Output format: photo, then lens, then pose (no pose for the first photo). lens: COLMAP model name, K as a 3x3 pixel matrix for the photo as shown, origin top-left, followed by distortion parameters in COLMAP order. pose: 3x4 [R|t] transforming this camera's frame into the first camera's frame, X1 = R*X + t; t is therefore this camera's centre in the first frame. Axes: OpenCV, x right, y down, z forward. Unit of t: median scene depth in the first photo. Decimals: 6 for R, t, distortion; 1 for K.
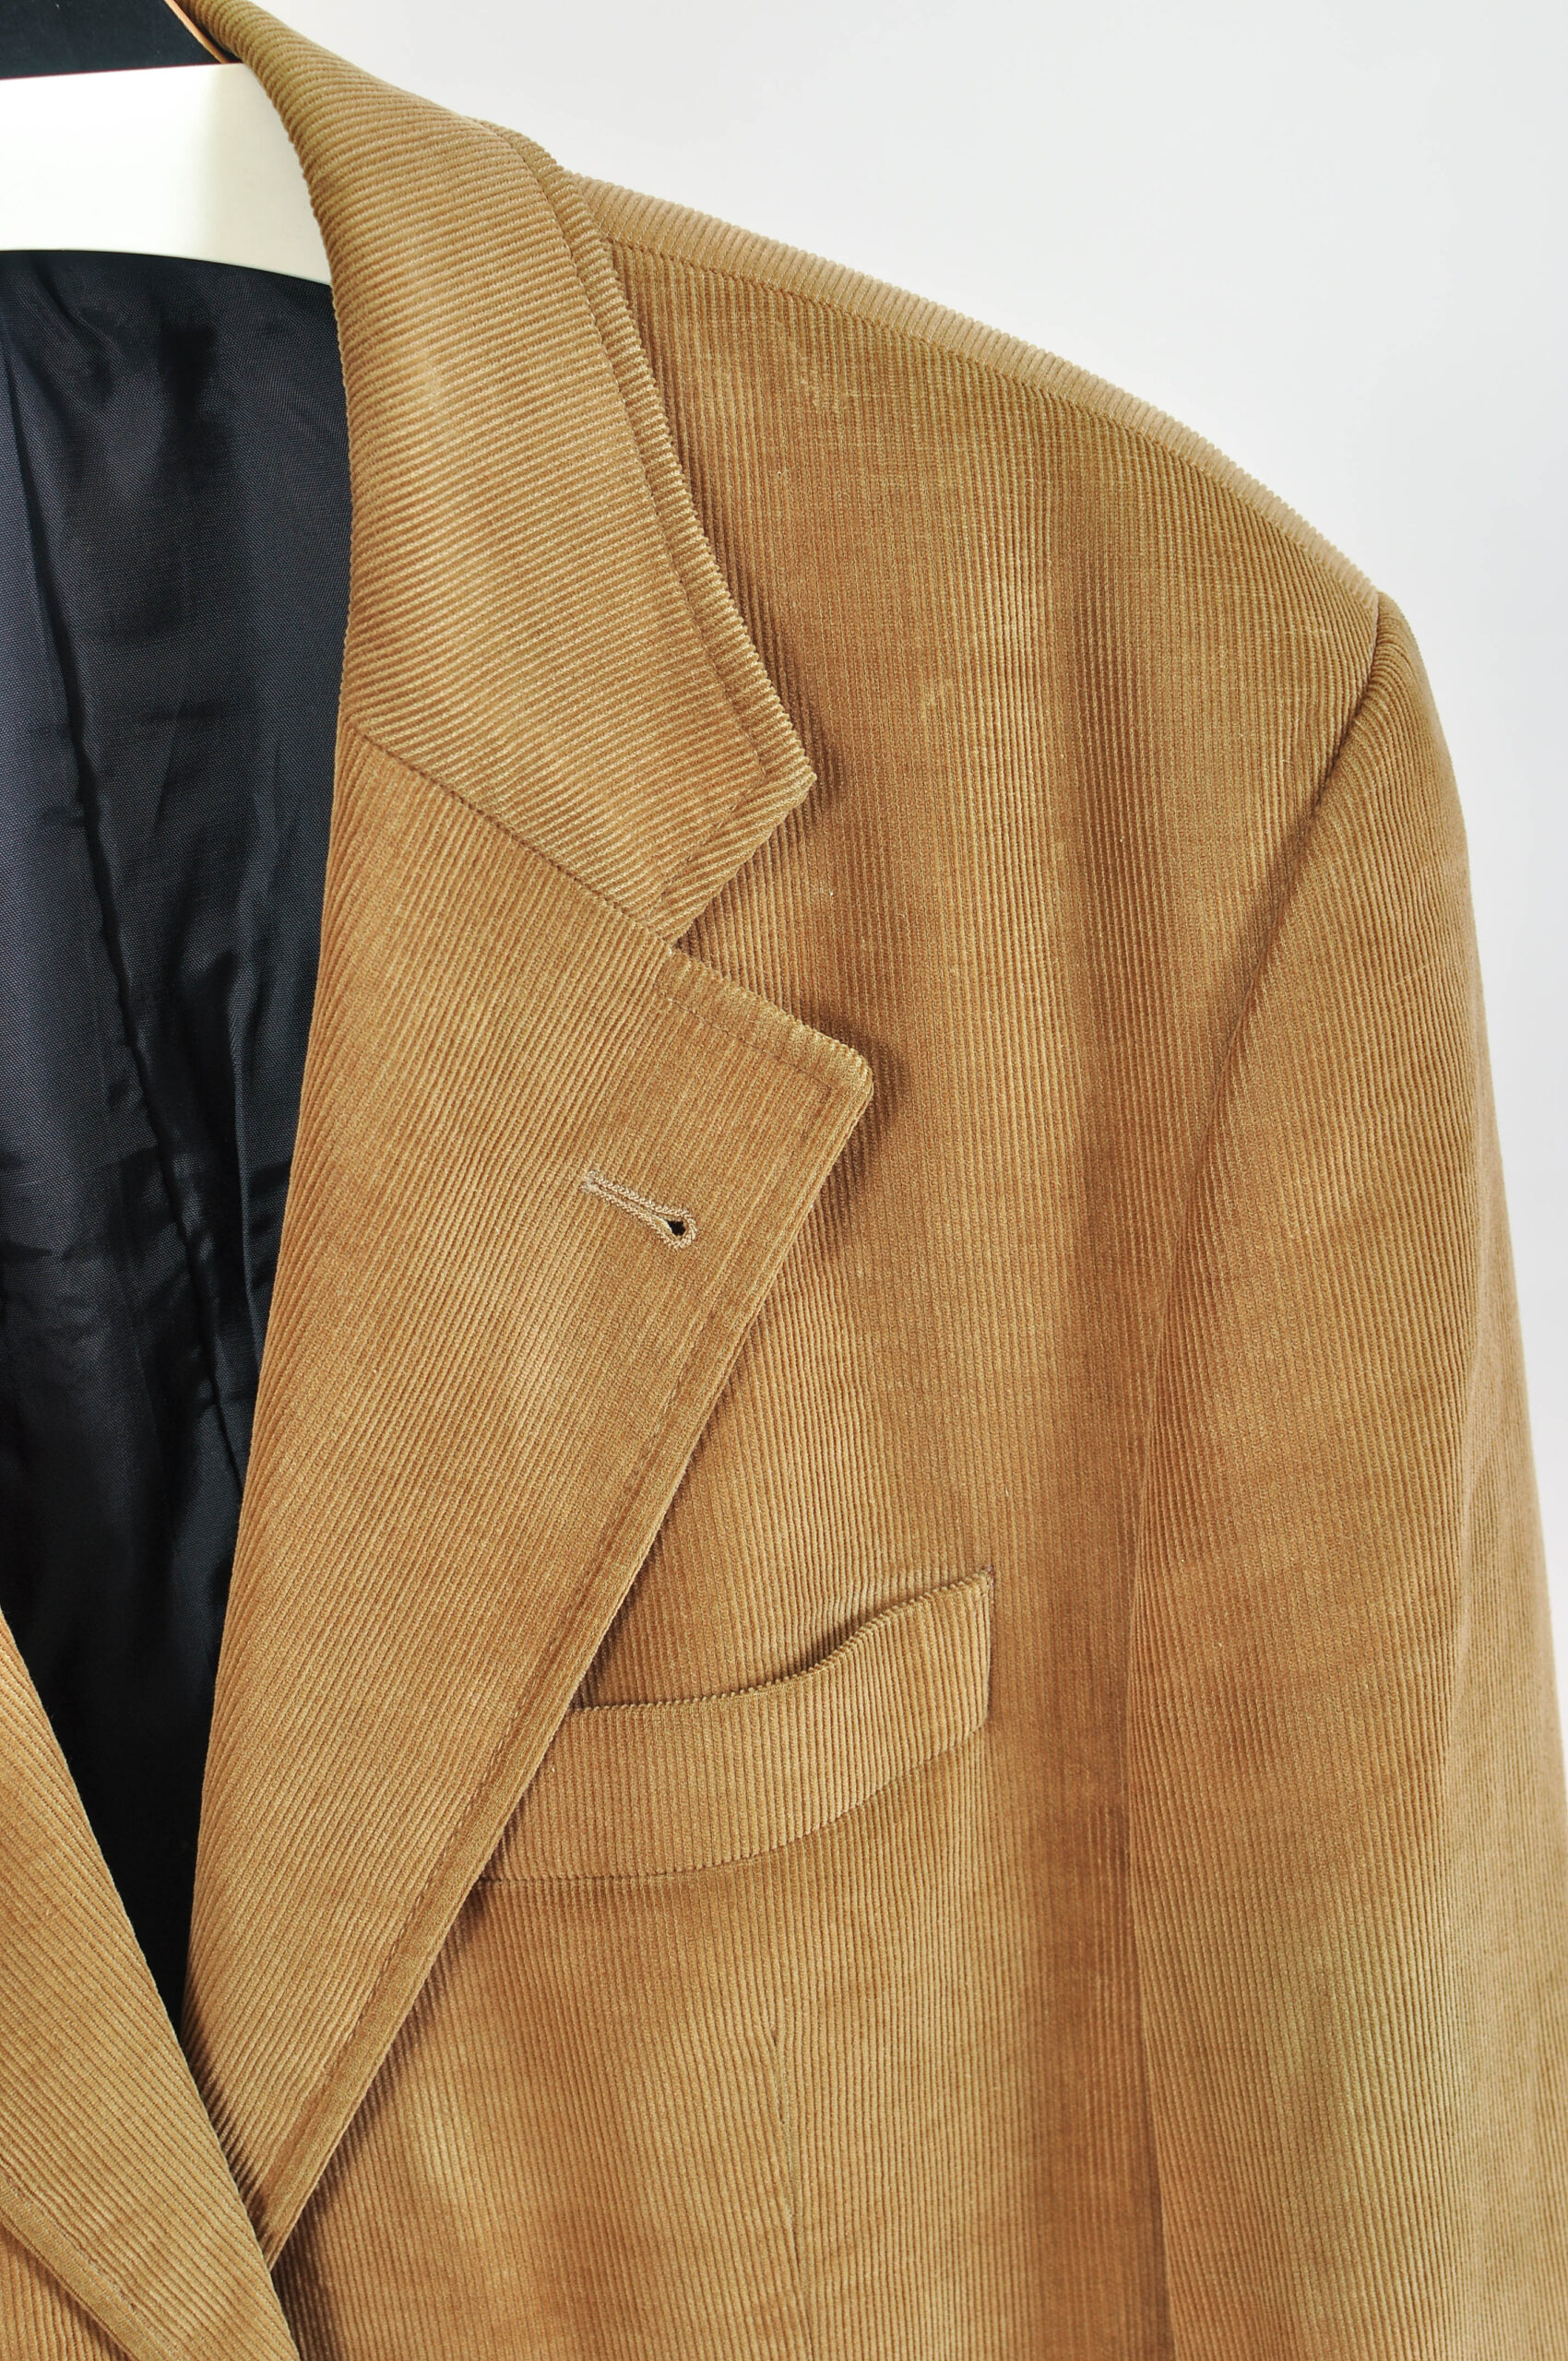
lens RADIAL K [[3634.5, 0, 784.0], [0, 3634.5, 1180.5], [0, 0, 1]] dist [-0.190168, 0.009806]
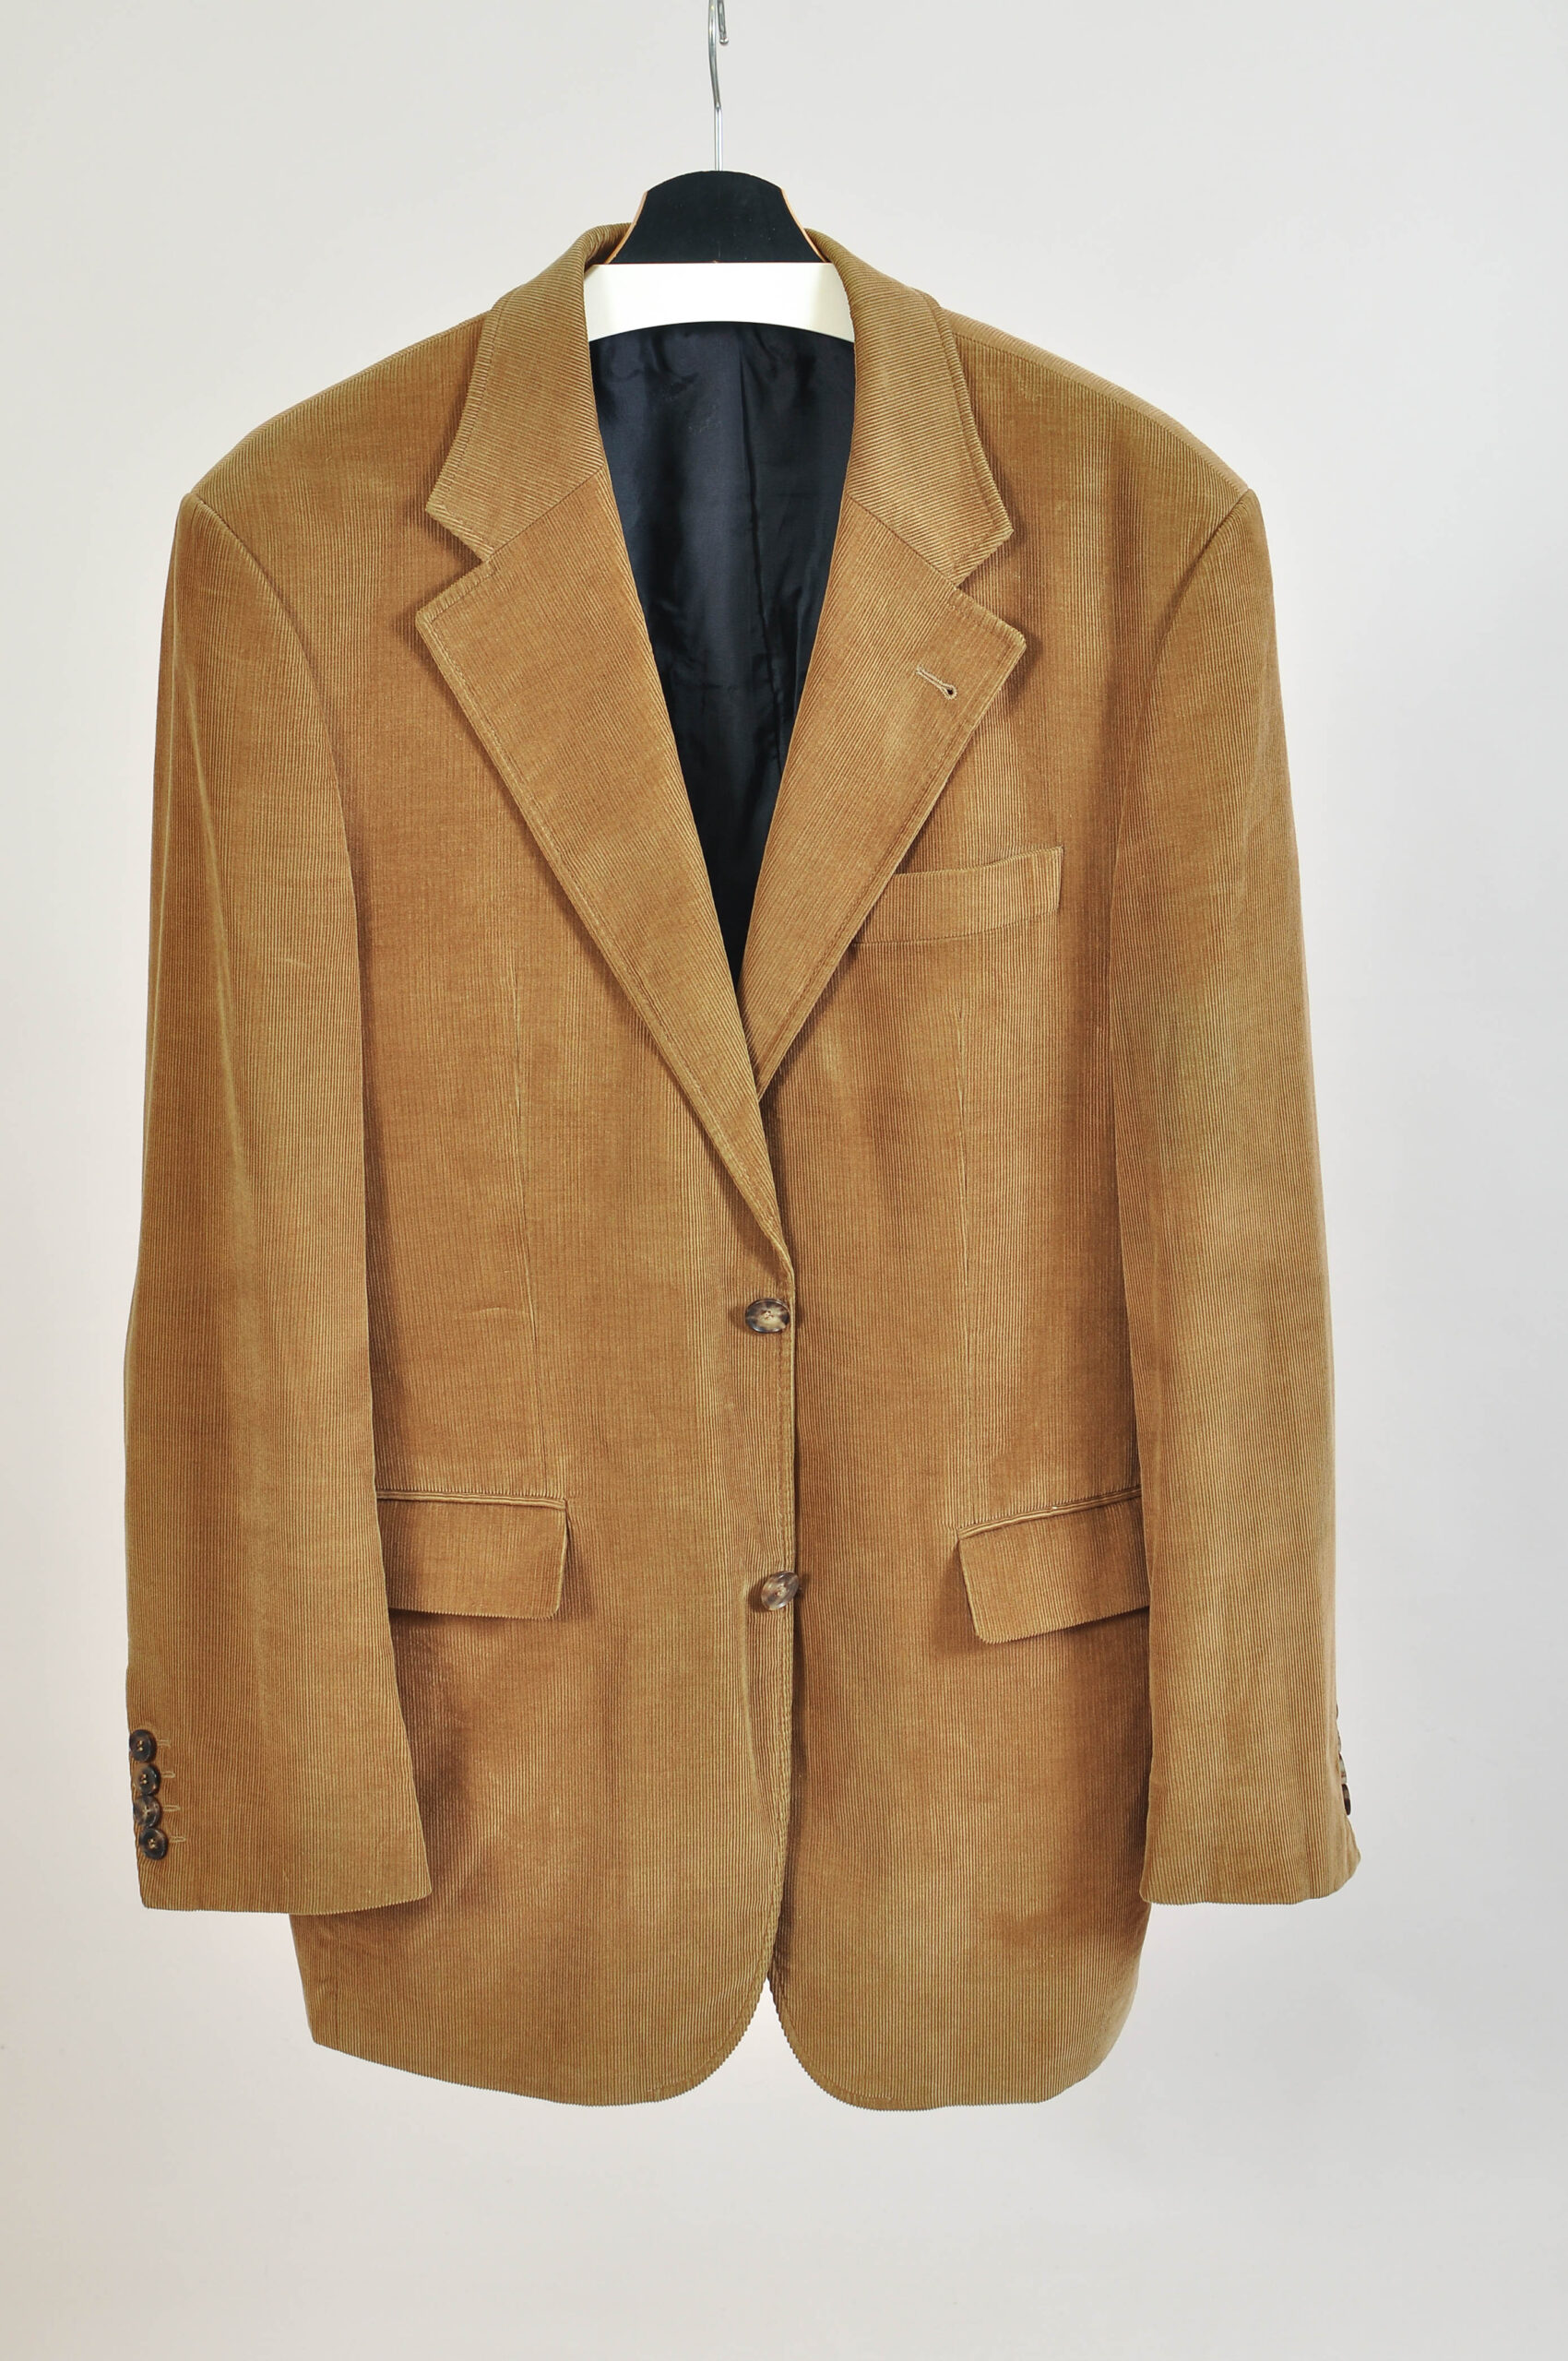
lens RADIAL K [[3634.5, 0, 784.0], [0, 3634.5, 1180.5], [0, 0, 1]] dist [-0.190168, 0.009806]
pose [[0.977669, 0.100909, -0.184340, 0.384644], [-0.110144, 0.993088, -0.040542, 0.498292], [0.178975, 0.059941, 0.982026, -1.660588]]
